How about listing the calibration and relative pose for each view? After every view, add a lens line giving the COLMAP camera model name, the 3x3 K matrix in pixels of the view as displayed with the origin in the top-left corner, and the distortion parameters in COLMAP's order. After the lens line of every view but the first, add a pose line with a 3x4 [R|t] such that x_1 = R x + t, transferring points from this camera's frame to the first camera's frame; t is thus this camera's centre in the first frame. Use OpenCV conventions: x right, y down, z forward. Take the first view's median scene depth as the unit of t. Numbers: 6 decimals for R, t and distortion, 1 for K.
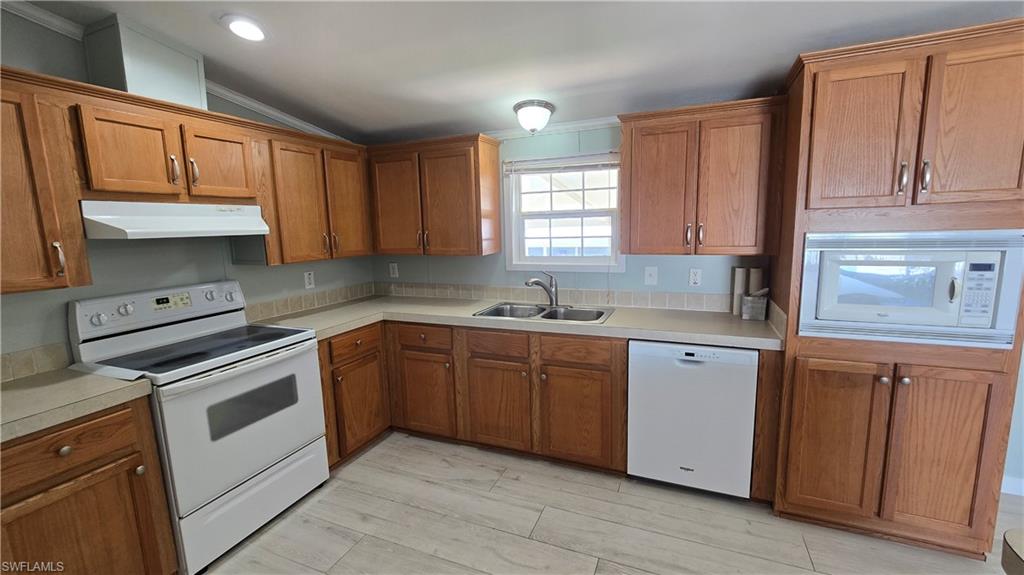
lens RADIAL K [[421.8, 0, 514.8], [0, 421.8, 286.3], [0, 0, 1]] dist [-0.001931, 0.000015]
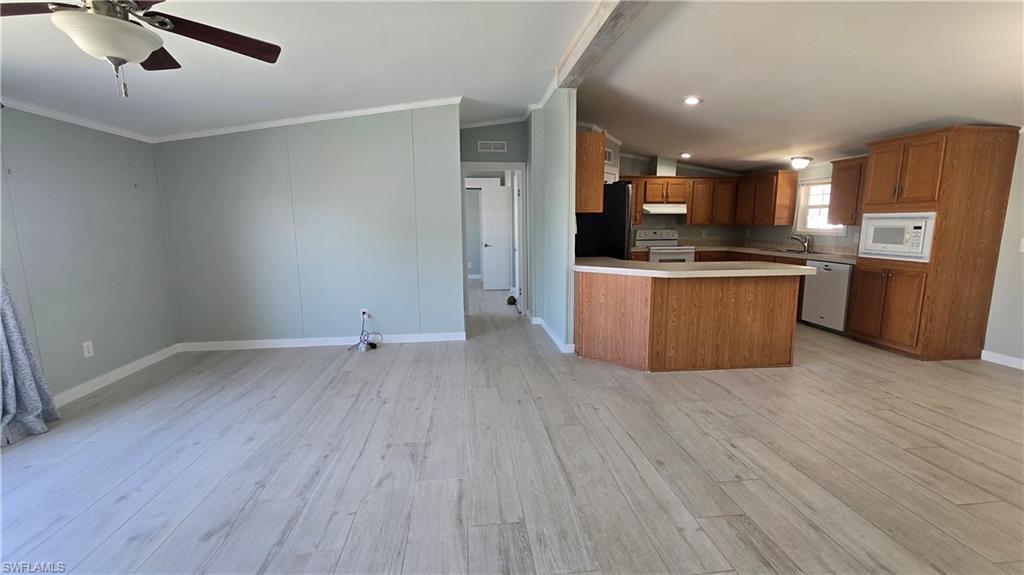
lens RADIAL K [[421.8, 0, 514.8], [0, 421.8, 286.3], [0, 0, 1]] dist [-0.001931, 0.000015]
pose [[0.500280, 0.154121, -0.852037, 1.563087], [-0.135503, 0.985842, 0.098763, 0.276683], [0.855195, 0.066044, 0.514081, -1.691565]]
